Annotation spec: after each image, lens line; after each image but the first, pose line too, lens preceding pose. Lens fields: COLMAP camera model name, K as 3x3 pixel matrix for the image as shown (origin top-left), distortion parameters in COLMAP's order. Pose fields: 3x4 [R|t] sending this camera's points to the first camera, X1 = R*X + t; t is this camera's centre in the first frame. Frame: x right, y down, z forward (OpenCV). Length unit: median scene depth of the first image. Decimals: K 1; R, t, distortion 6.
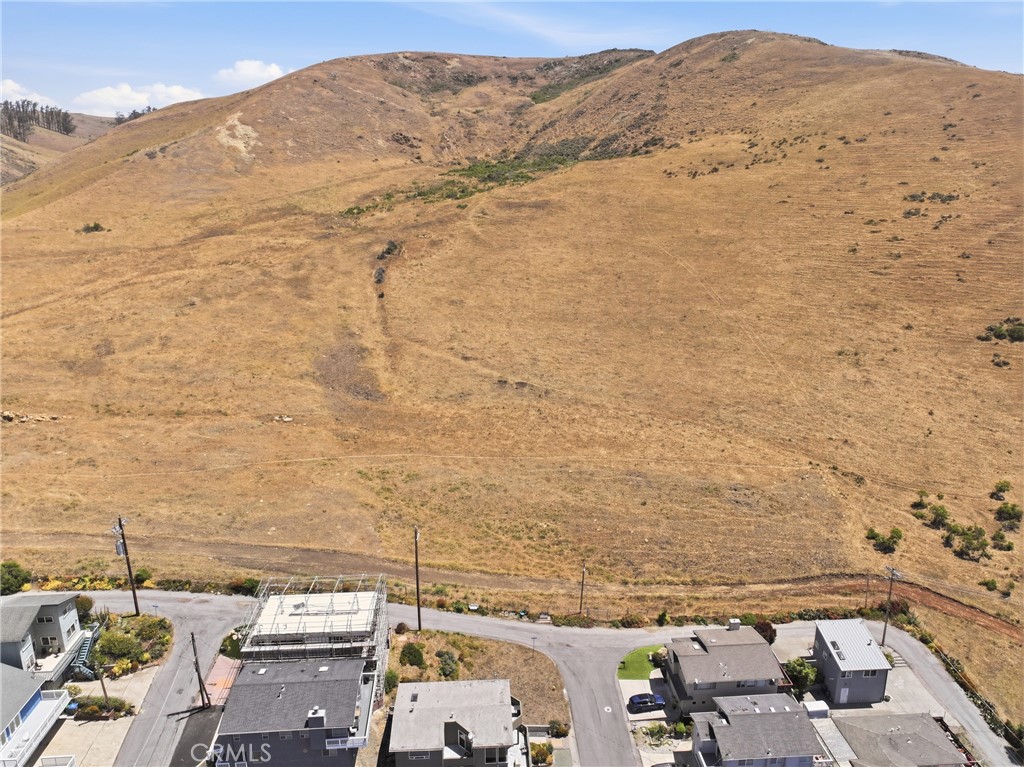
lens RADIAL K [[719.0, 0, 517.1], [0, 719.0, 380.6], [0, 0, 1]] dist [0.001799, 0.013284]
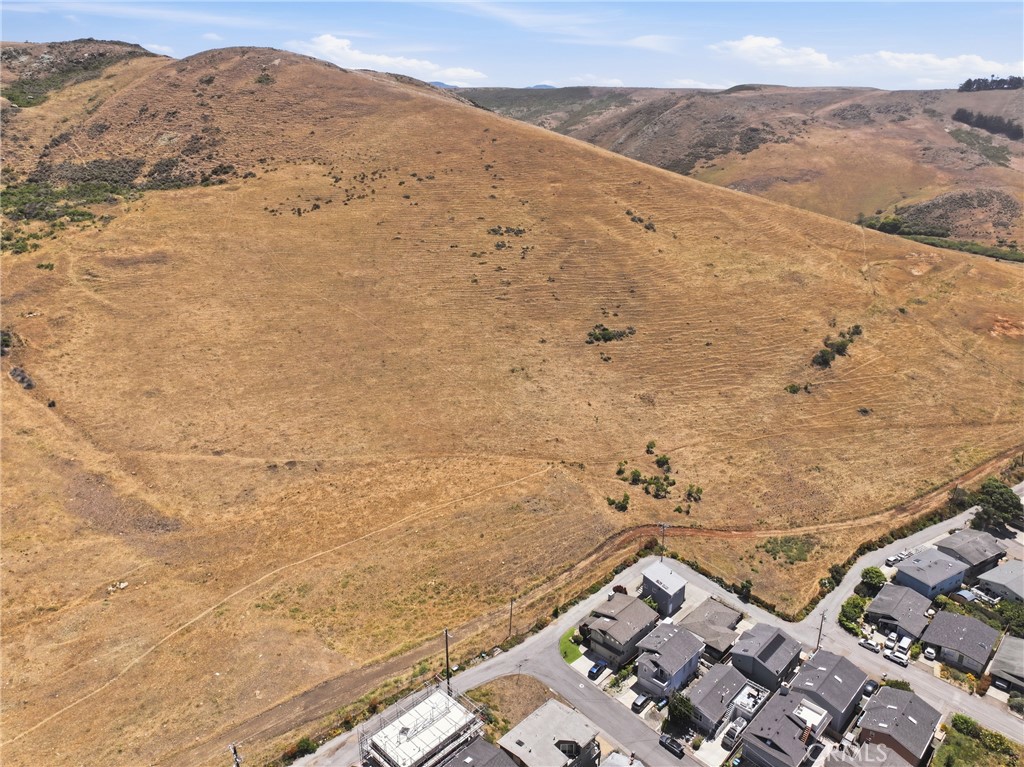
lens RADIAL K [[719.0, 0, 517.1], [0, 719.0, 380.6], [0, 0, 1]] dist [0.001799, 0.013284]
pose [[0.744818, -0.224956, 0.628205, -0.547314], [0.189964, 0.973986, 0.123551, -0.258798], [-0.639656, 0.027313, 0.768176, -0.044779]]
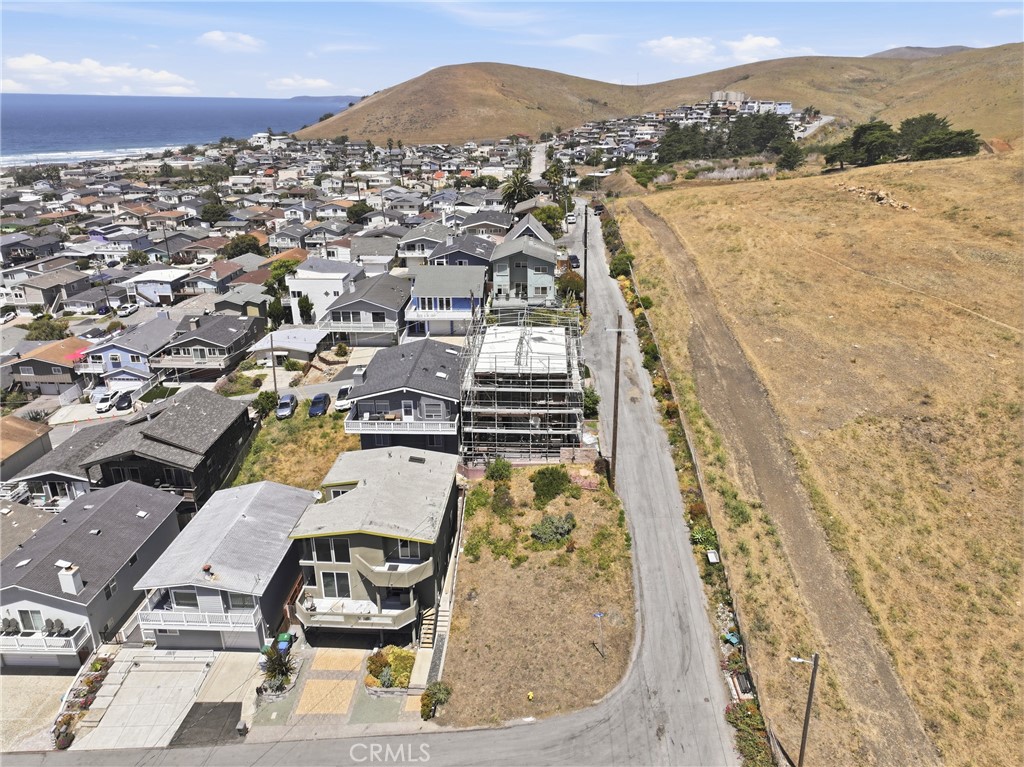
lens RADIAL K [[719.0, 0, 517.1], [0, 719.0, 380.6], [0, 0, 1]] dist [0.001799, 0.013284]
pose [[-0.117096, 0.359198, -0.925886, 0.319160], [-0.272192, 0.884992, 0.377757, 0.040043], [0.955091, 0.296253, -0.005858, 0.691007]]
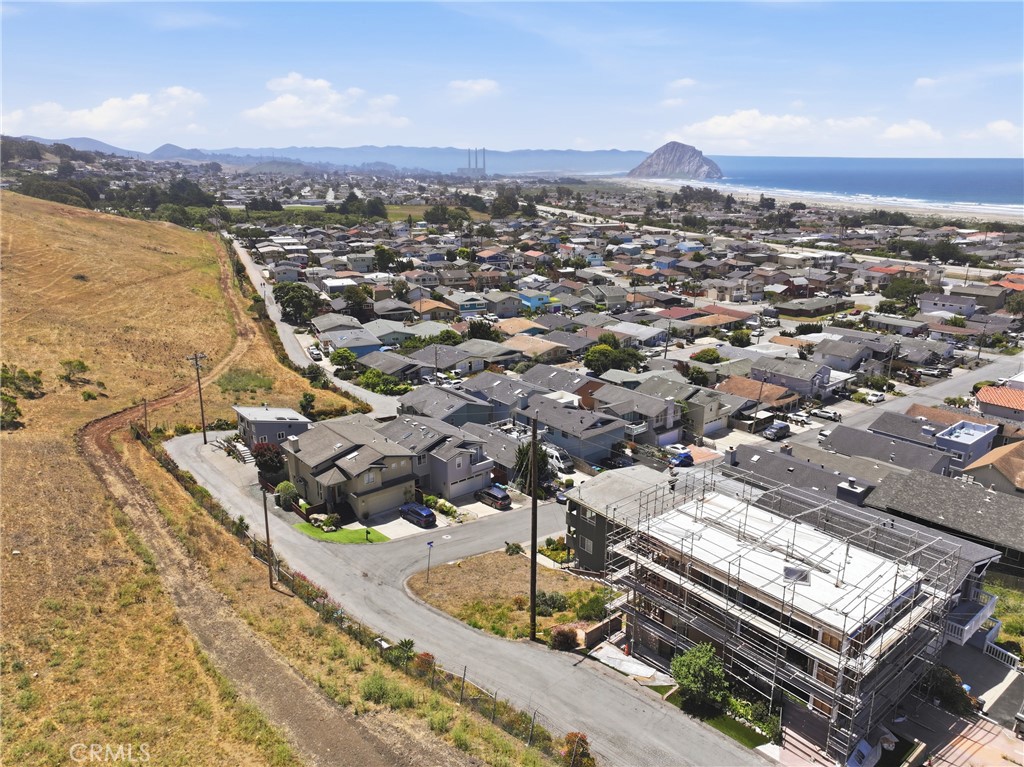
lens RADIAL K [[719.0, 0, 517.1], [0, 719.0, 380.6], [0, 0, 1]] dist [0.001799, 0.013284]
pose [[-0.580177, -0.230461, 0.781205, -0.358882], [0.225610, 0.876133, 0.426019, -0.008805], [-0.782620, 0.423414, -0.456318, 0.889495]]
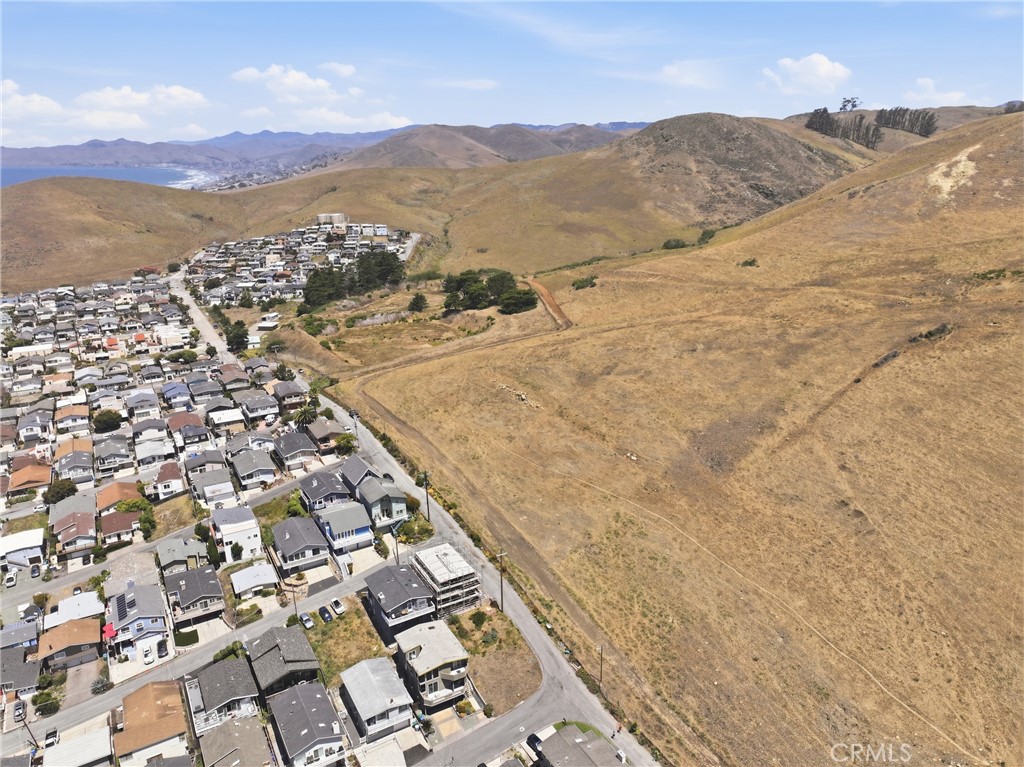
lens RADIAL K [[719.0, 0, 517.1], [0, 719.0, 380.6], [0, 0, 1]] dist [0.001799, 0.013284]
pose [[0.439820, 0.270345, -0.856430, 0.830261], [-0.241870, 0.954039, 0.176945, -0.320614], [0.864903, 0.129320, 0.484994, 0.158982]]
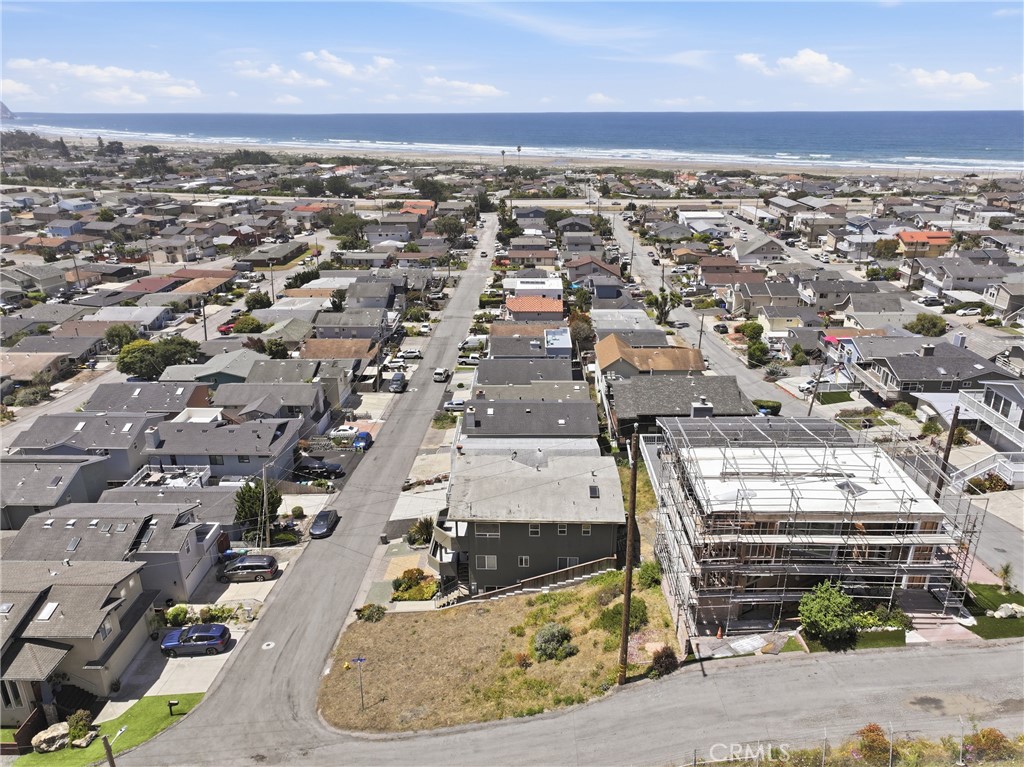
lens RADIAL K [[719.0, 0, 517.1], [0, 719.0, 380.6], [0, 0, 1]] dist [0.001799, 0.013284]
pose [[-0.995302, -0.029453, 0.092227, -0.083110], [0.032089, 0.798399, 0.601273, -0.031907], [-0.091343, 0.601408, -0.793703, 0.947169]]
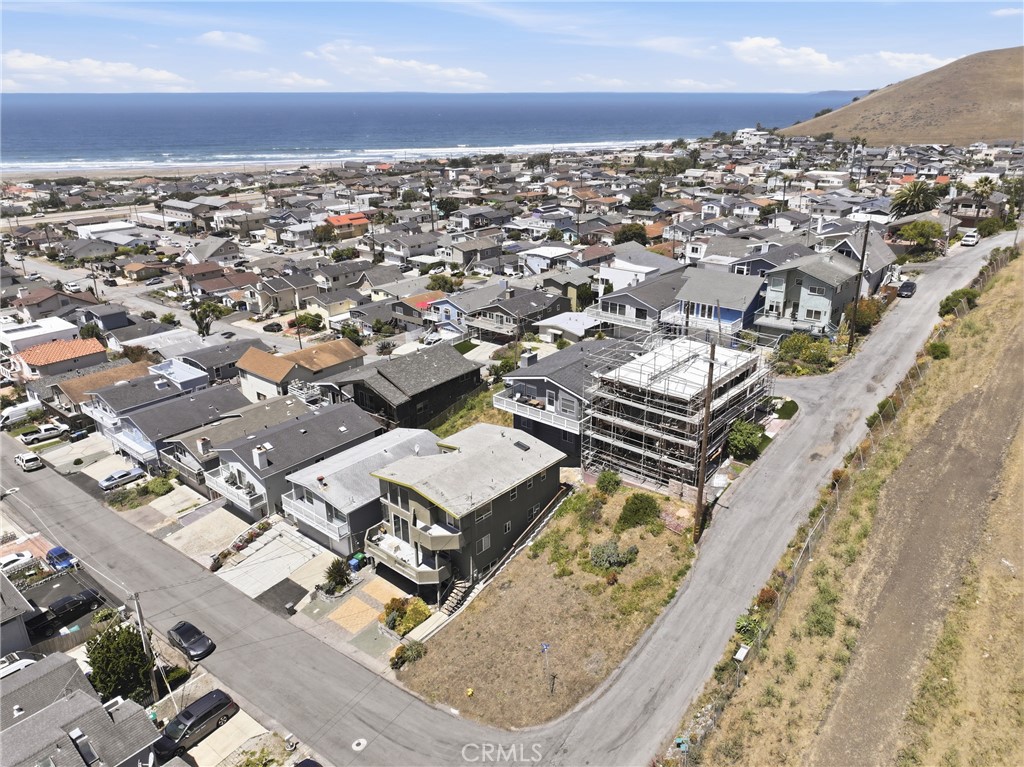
lens RADIAL K [[719.0, 0, 517.1], [0, 719.0, 380.6], [0, 0, 1]] dist [0.001799, 0.013284]
pose [[-0.699035, 0.264671, -0.664304, 0.222206], [-0.190878, 0.826212, 0.530037, -0.011594], [0.689141, 0.497315, -0.527031, 0.872797]]
